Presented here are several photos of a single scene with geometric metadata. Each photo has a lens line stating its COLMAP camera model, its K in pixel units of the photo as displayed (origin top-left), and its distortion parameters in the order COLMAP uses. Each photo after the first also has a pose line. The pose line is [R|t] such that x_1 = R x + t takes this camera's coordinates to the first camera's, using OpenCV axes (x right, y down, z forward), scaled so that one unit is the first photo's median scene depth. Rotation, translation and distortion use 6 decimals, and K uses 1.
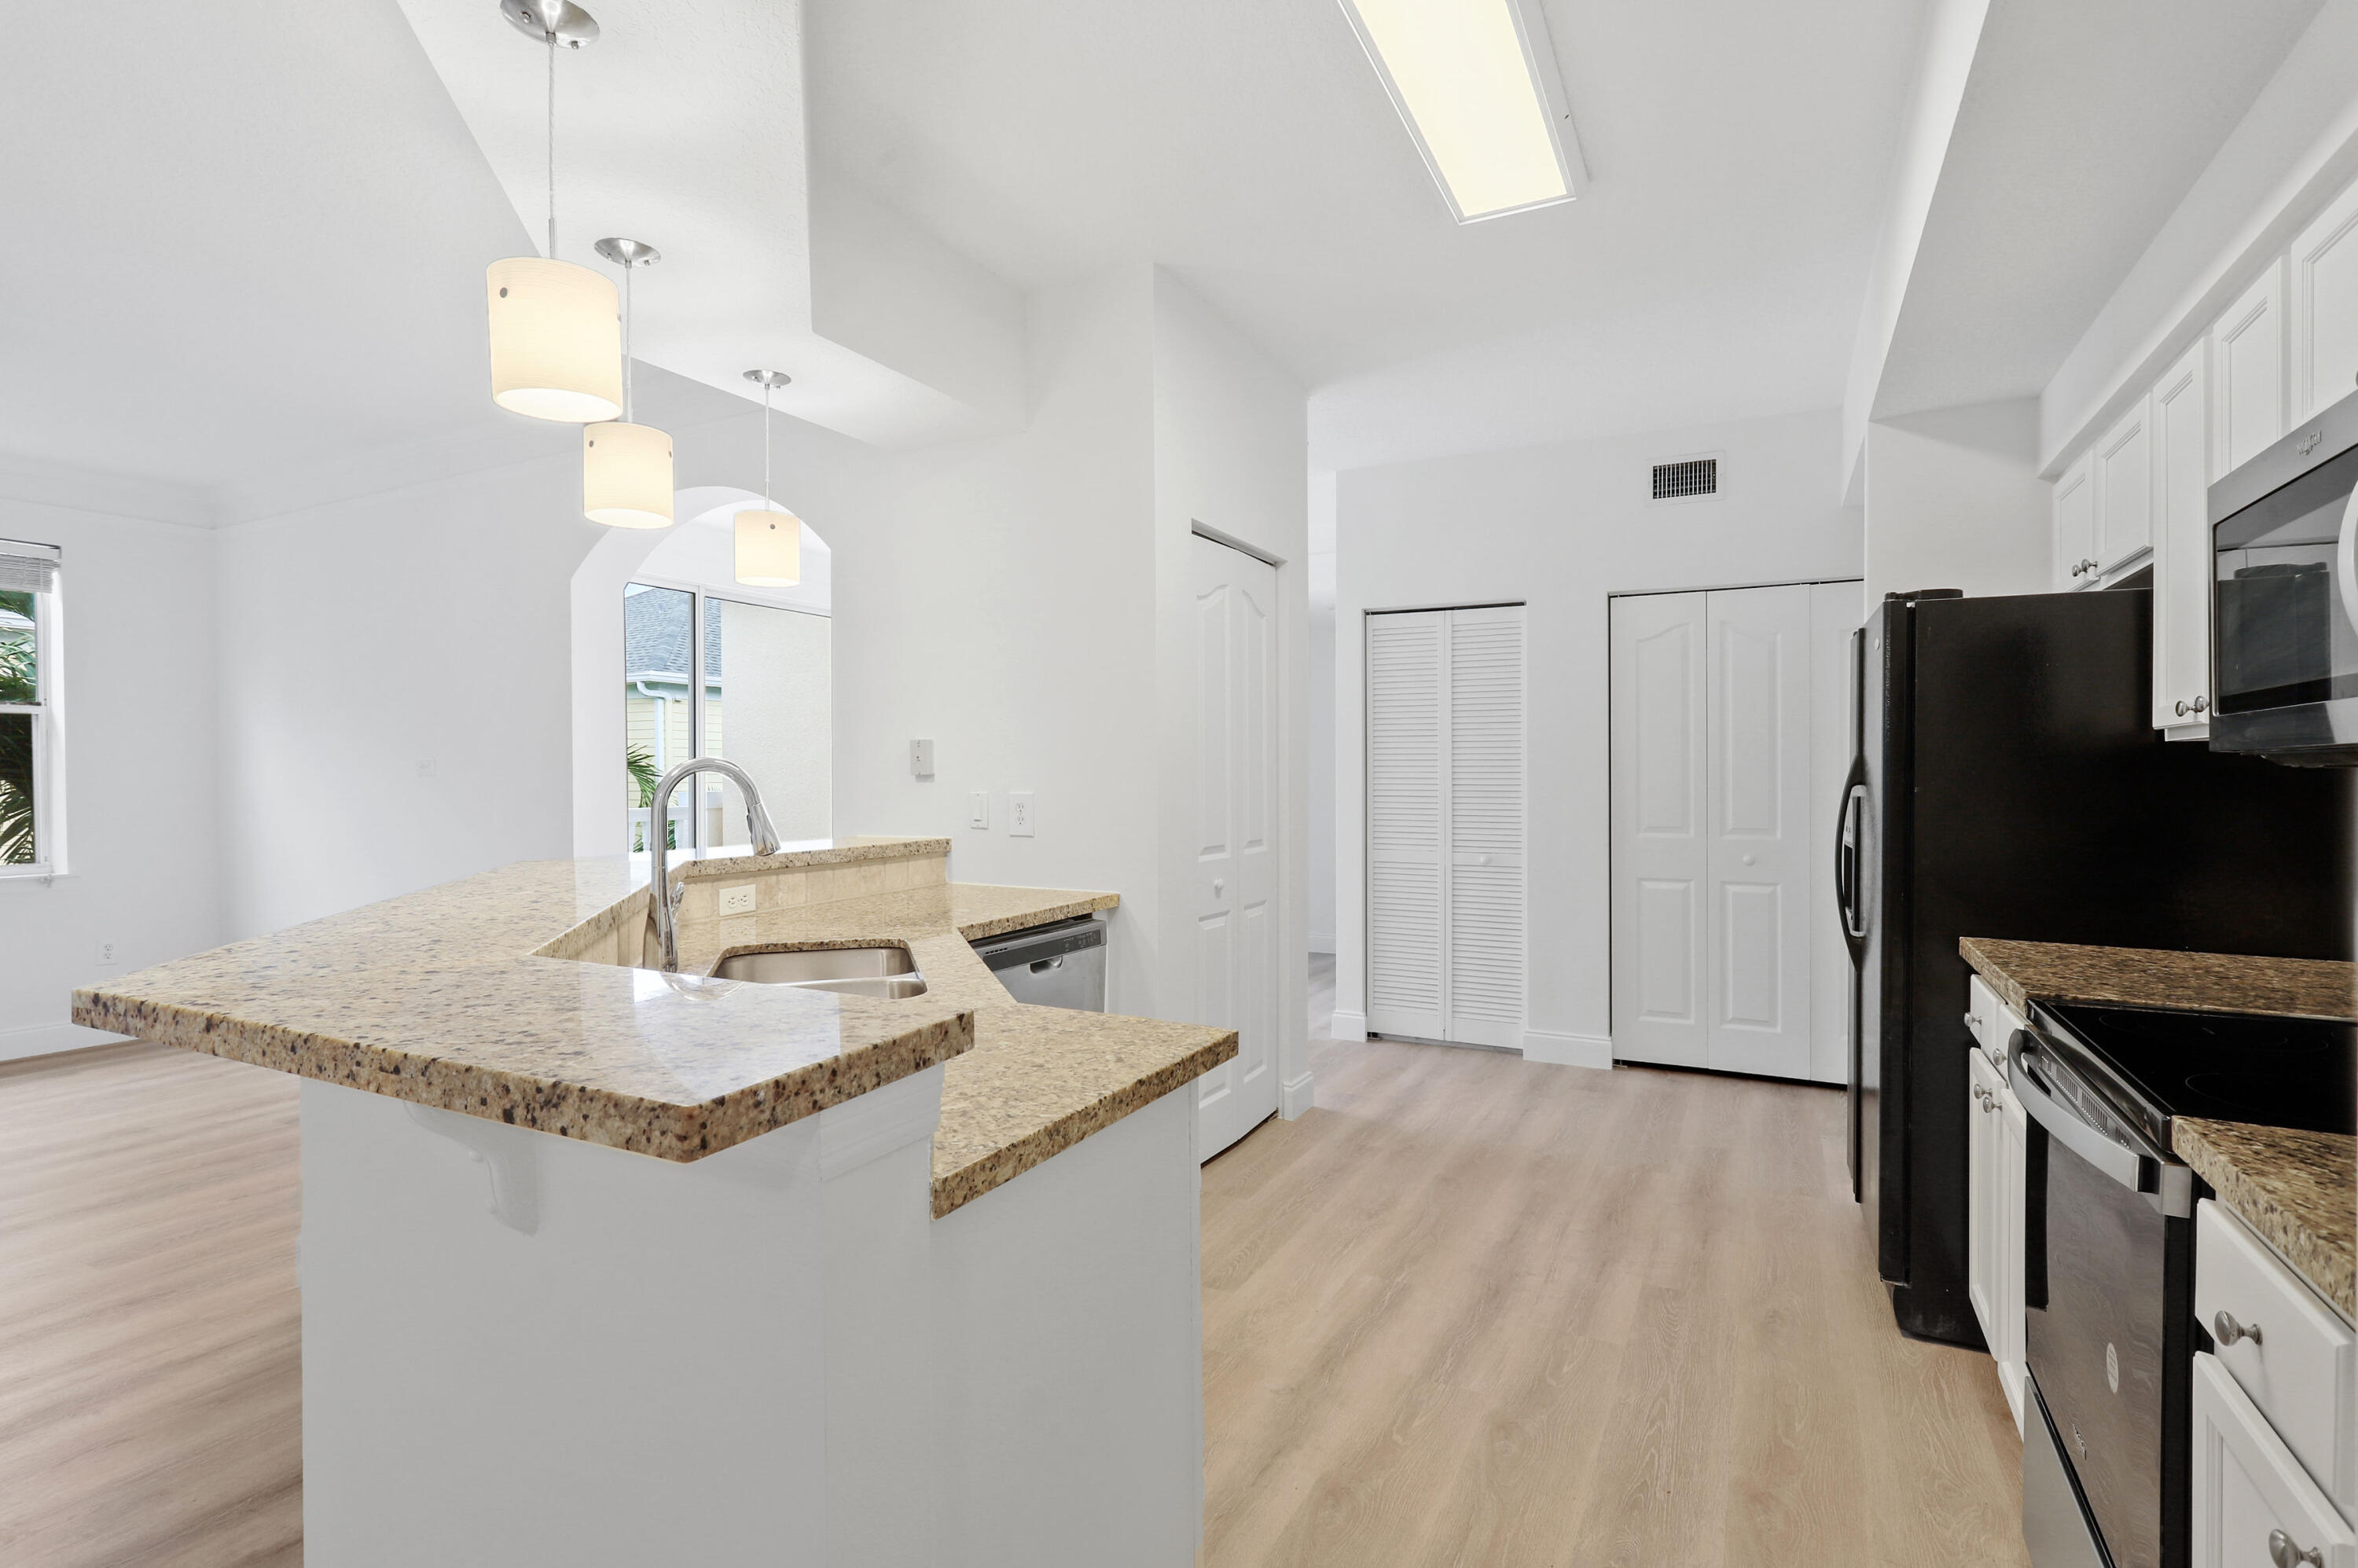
lens RADIAL K [[1123.8, 0, 1181.1], [0, 1123.8, 776.2], [0, 0, 1]] dist [-0.001784, 0.000172]
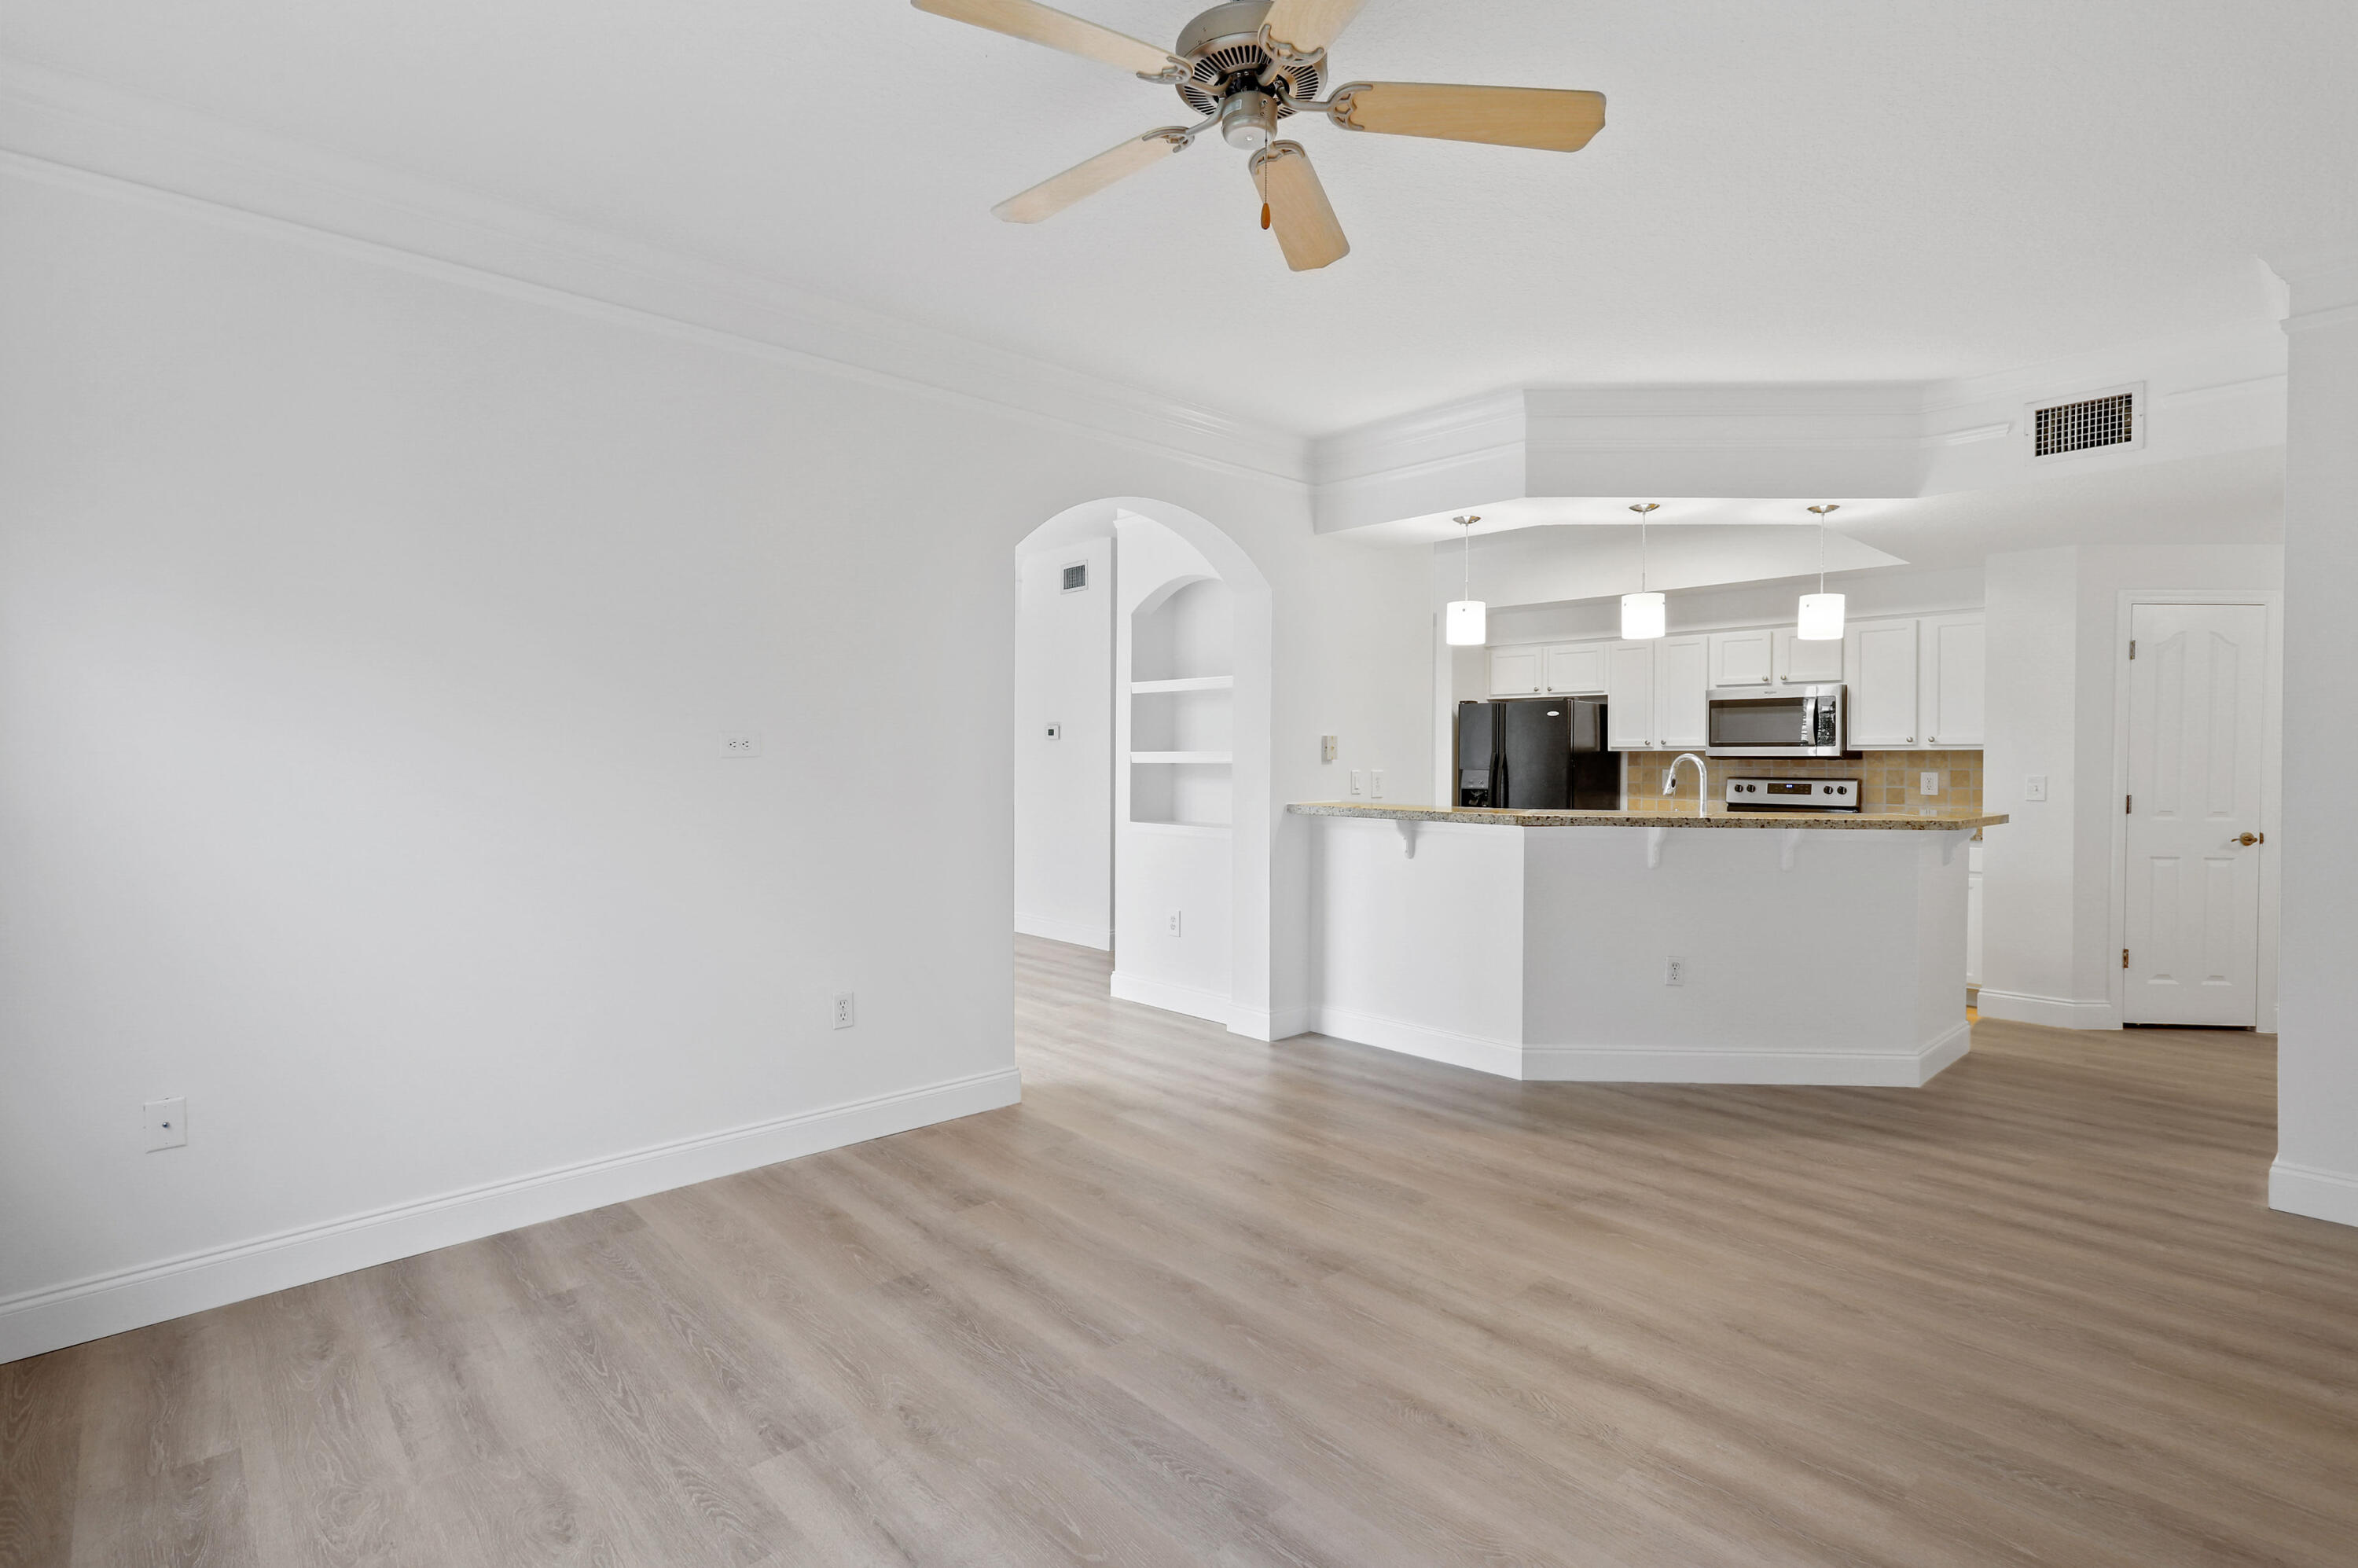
lens RADIAL K [[1135.9, 0, 1183.3], [0, 1135.9, 764.0], [0, 0, 1]] dist [0.005500, 0.000762]
pose [[0.323852, 0.001099, 0.946107, -2.109880], [-0.004161, 0.999991, 0.000262, 0.006645], [-0.946099, -0.004022, 0.323853, 0.862118]]
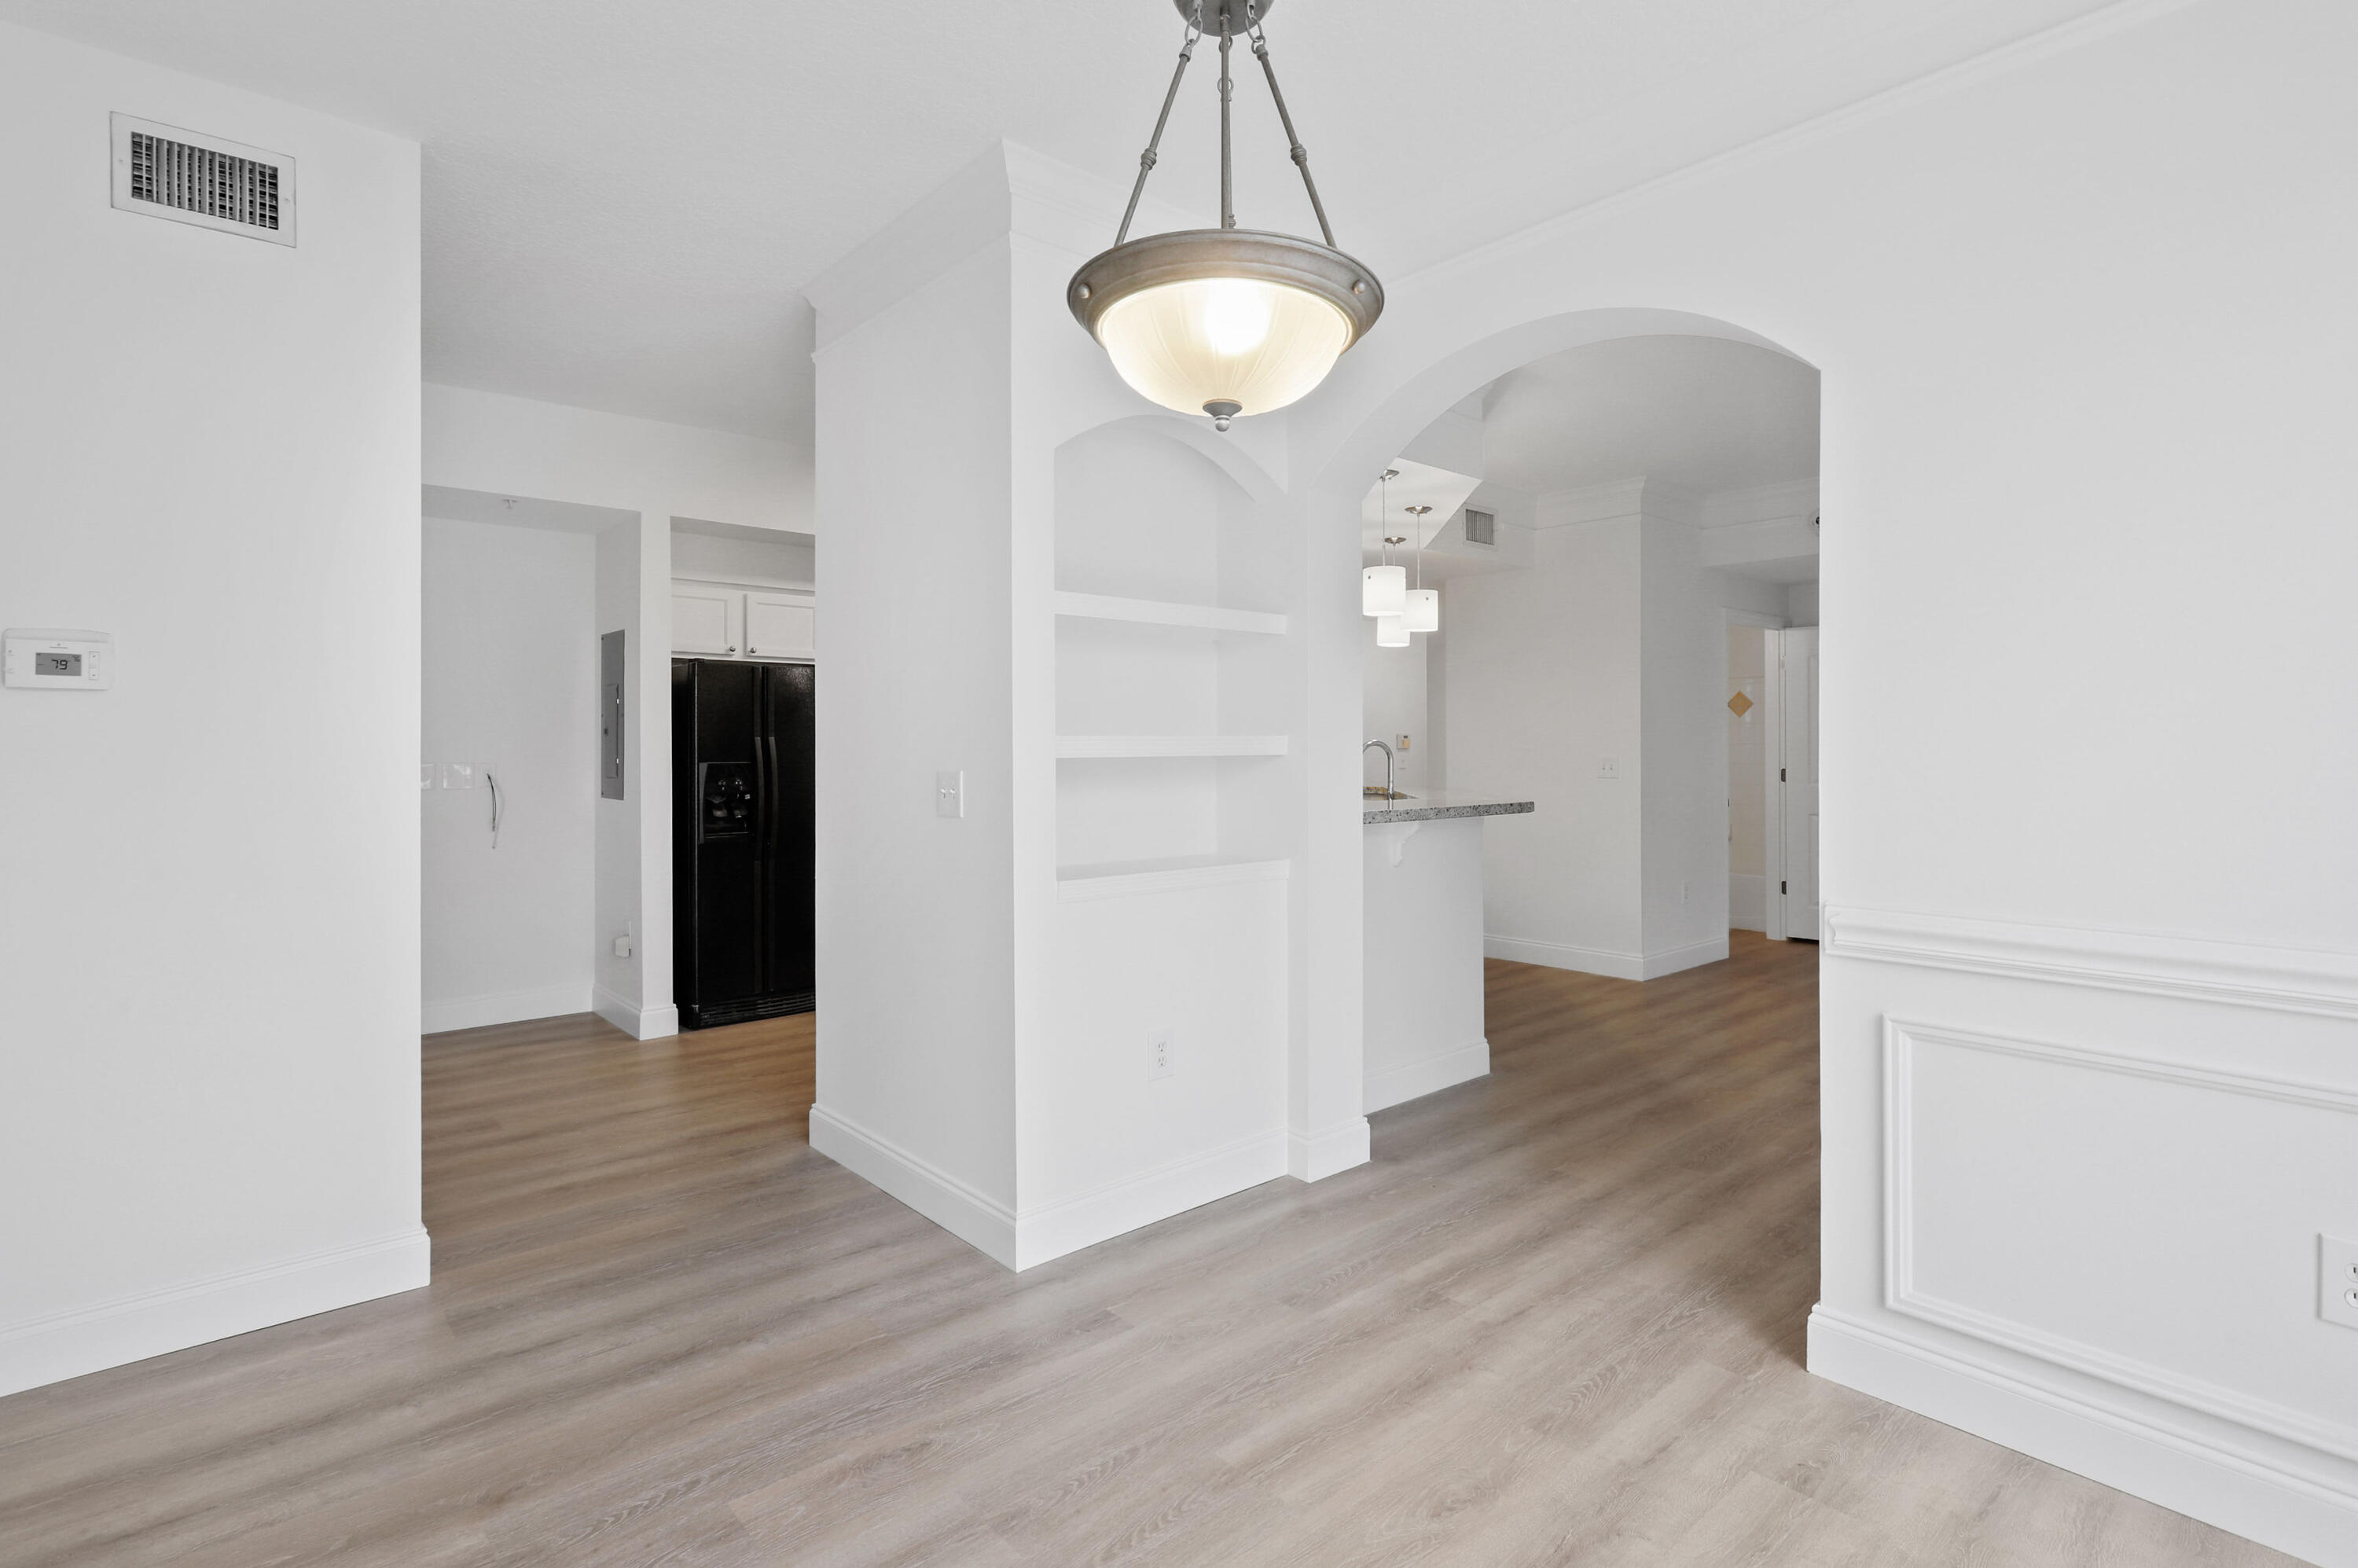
lens RADIAL K [[1148.9, 0, 1173.1], [0, 1148.9, 754.4], [0, 0, 1]] dist [-0.003332, 0.001334]
pose [[-0.932081, 0.004700, 0.362221, -0.659040], [0.009064, 0.999905, 0.010349, -0.008399], [-0.362138, 0.012929, -0.932035, 2.499644]]
